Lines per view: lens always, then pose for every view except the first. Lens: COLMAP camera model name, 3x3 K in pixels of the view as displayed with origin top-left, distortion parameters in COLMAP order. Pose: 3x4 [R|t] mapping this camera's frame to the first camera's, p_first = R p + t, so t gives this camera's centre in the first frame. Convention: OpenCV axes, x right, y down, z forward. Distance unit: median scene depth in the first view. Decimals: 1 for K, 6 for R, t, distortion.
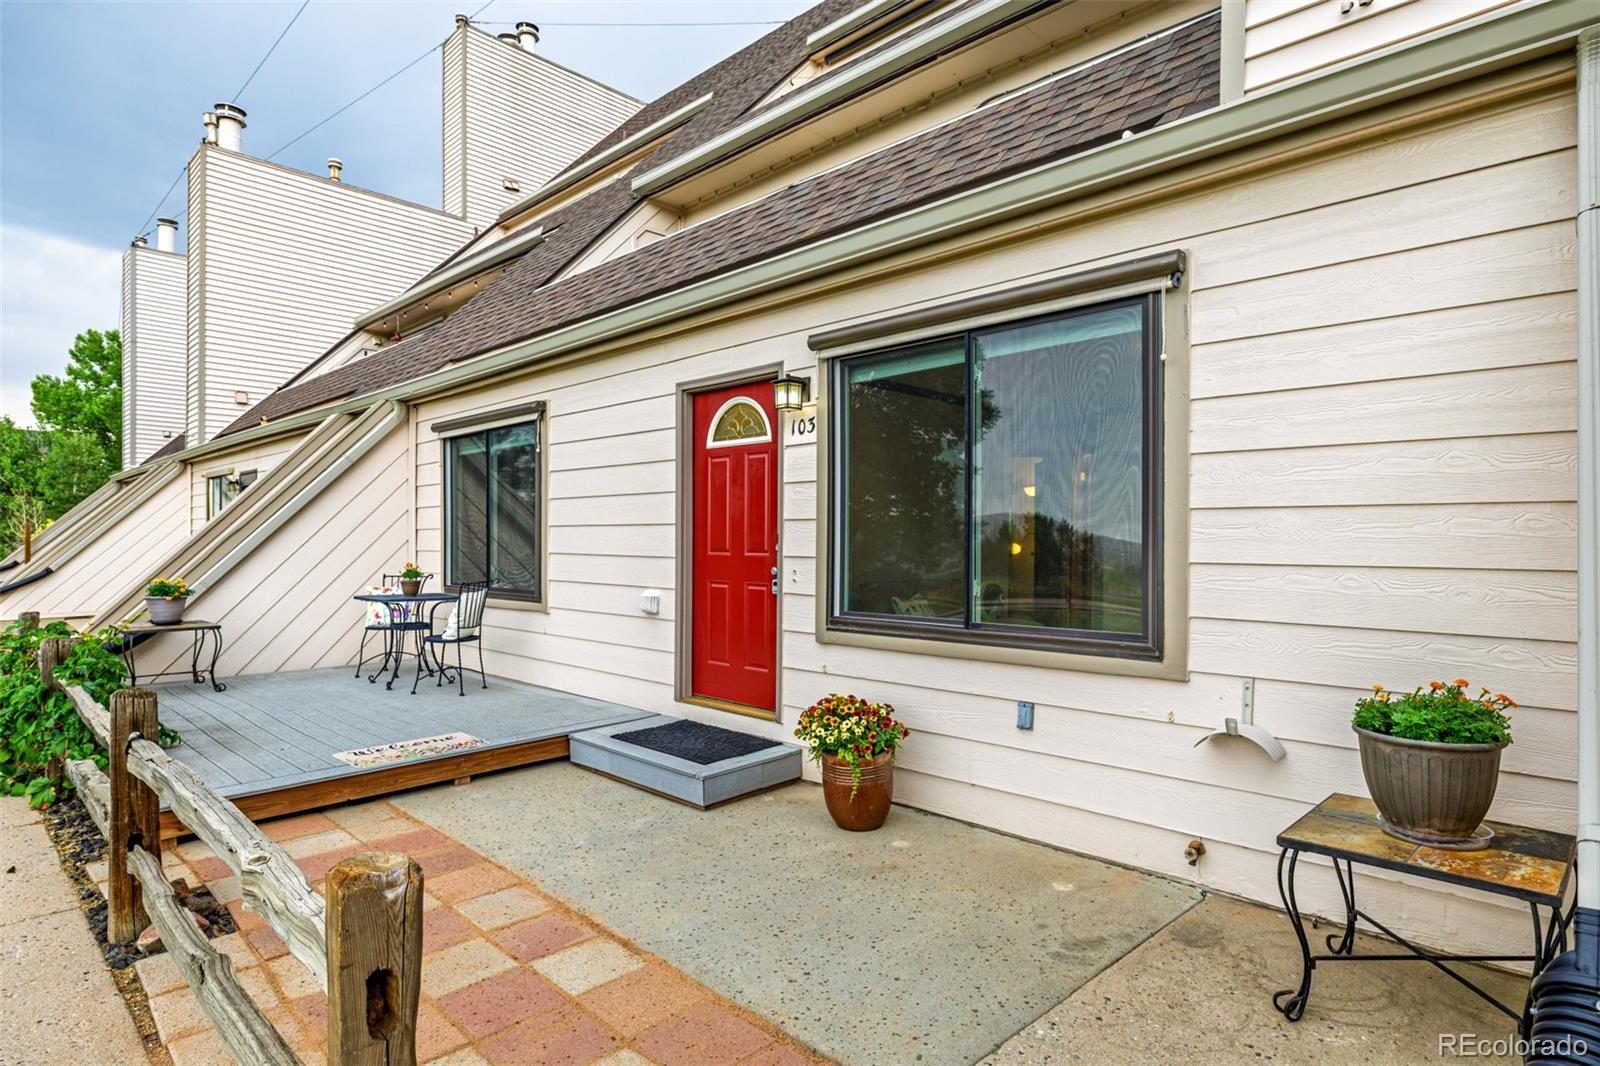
lens RADIAL K [[867.8, 0, 802.0], [0, 867.8, 536.6], [0, 0, 1]] dist [0.006365, 0.000856]
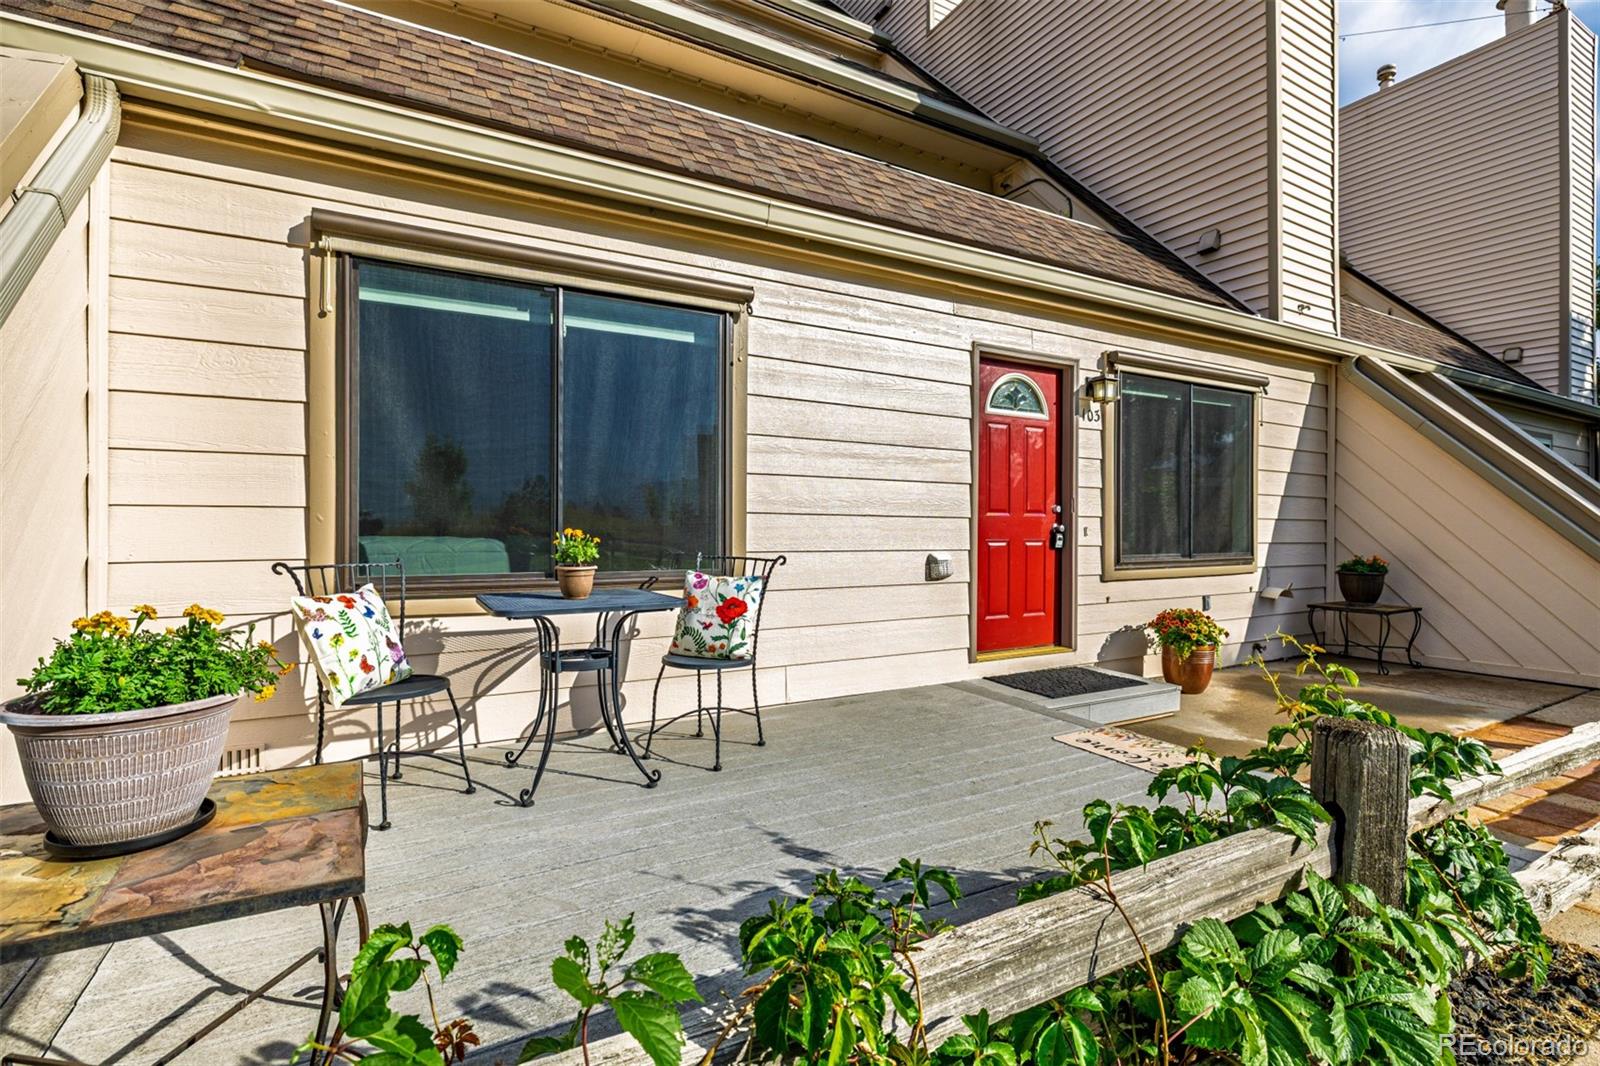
lens RADIAL K [[745.1, 0, 803.9], [0, 745.1, 529.2], [0, 0, 1]] dist [-0.005798, -0.000366]
pose [[0.270269, -0.004683, 0.962773, -1.025025], [-0.007444, 0.999948, 0.006954, 0.033134], [-0.962756, -0.009047, 0.270220, 0.963009]]
